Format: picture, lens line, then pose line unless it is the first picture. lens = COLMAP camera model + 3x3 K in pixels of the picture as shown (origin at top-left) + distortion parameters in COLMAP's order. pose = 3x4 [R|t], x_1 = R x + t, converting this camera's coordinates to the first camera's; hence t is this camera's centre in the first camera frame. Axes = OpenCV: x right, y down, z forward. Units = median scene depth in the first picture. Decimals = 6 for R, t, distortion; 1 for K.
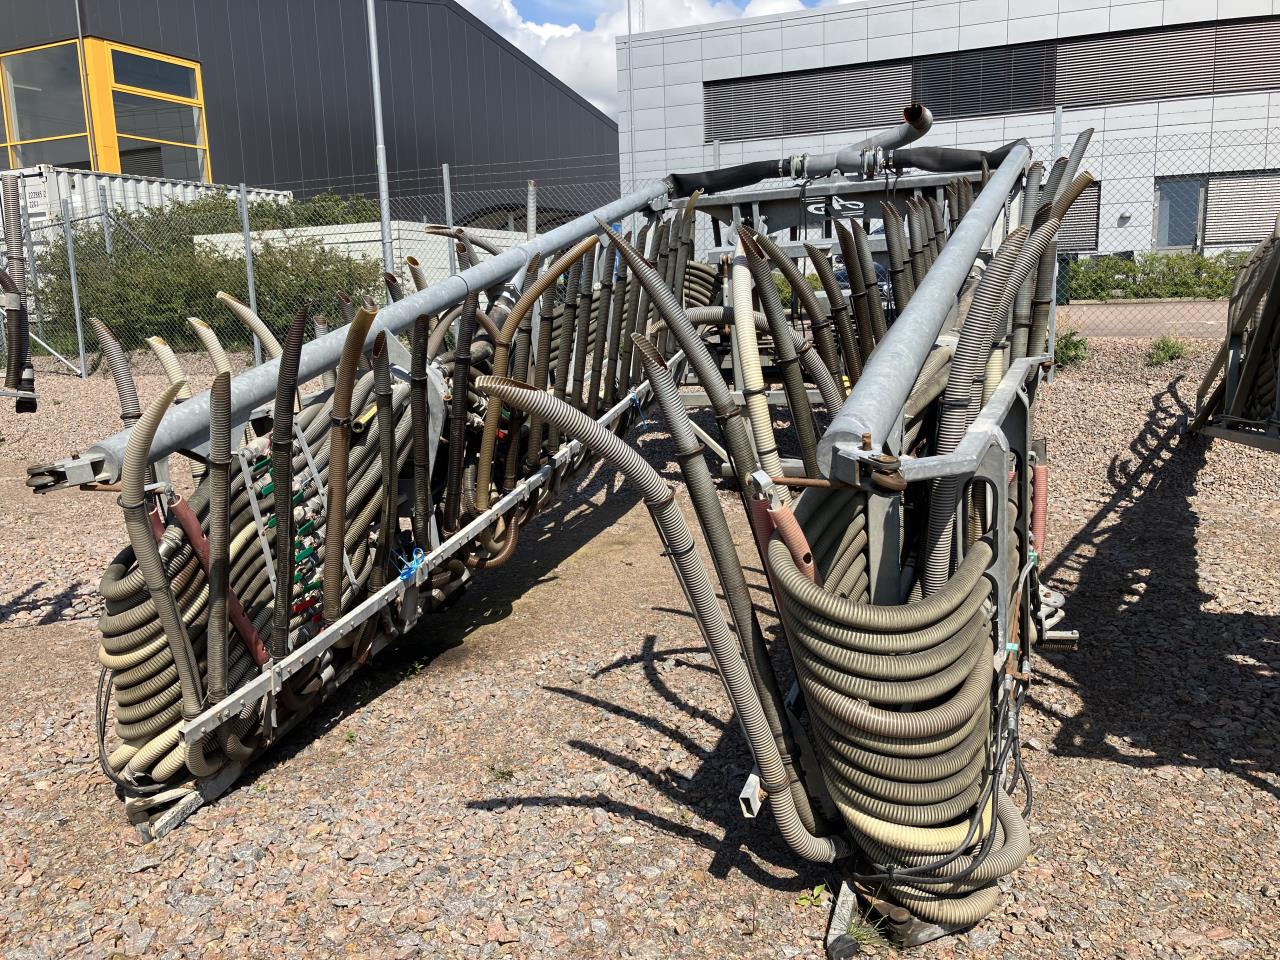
lens RADIAL K [[1090.3, 0, 641.0], [0, 1090.3, 483.6], [0, 0, 1]] dist [0.013532, -0.010336]
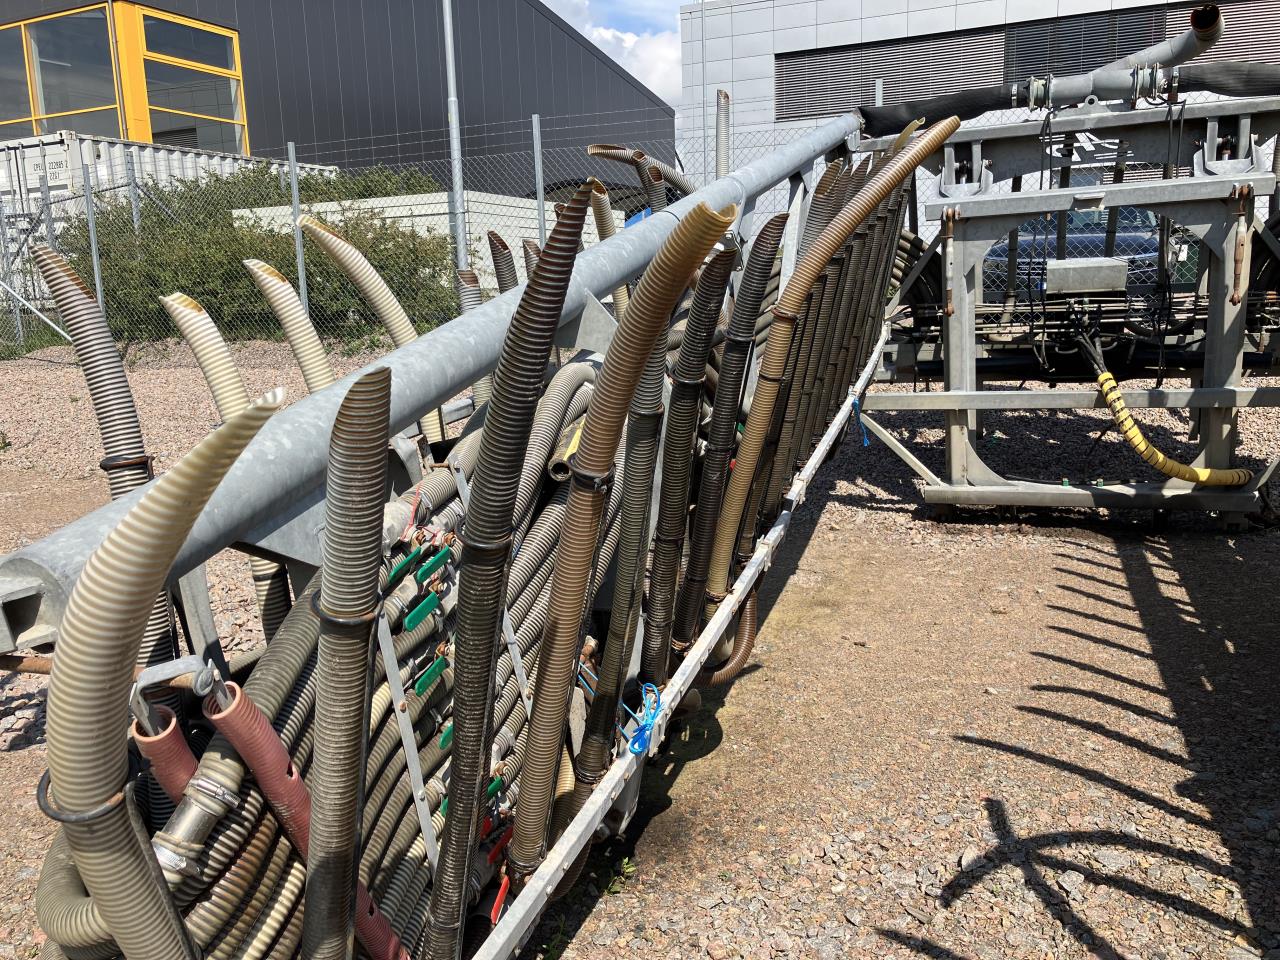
lens RADIAL K [[1048.4, 0, 630.3], [0, 1048.4, 480.9], [0, 0, 1]] dist [0.013729, -0.008325]
pose [[0.999746, 0.006146, -0.021665, -0.112586], [-0.005994, 0.999957, 0.007064, -0.026463], [0.021708, -0.006932, 0.999740, 0.258810]]
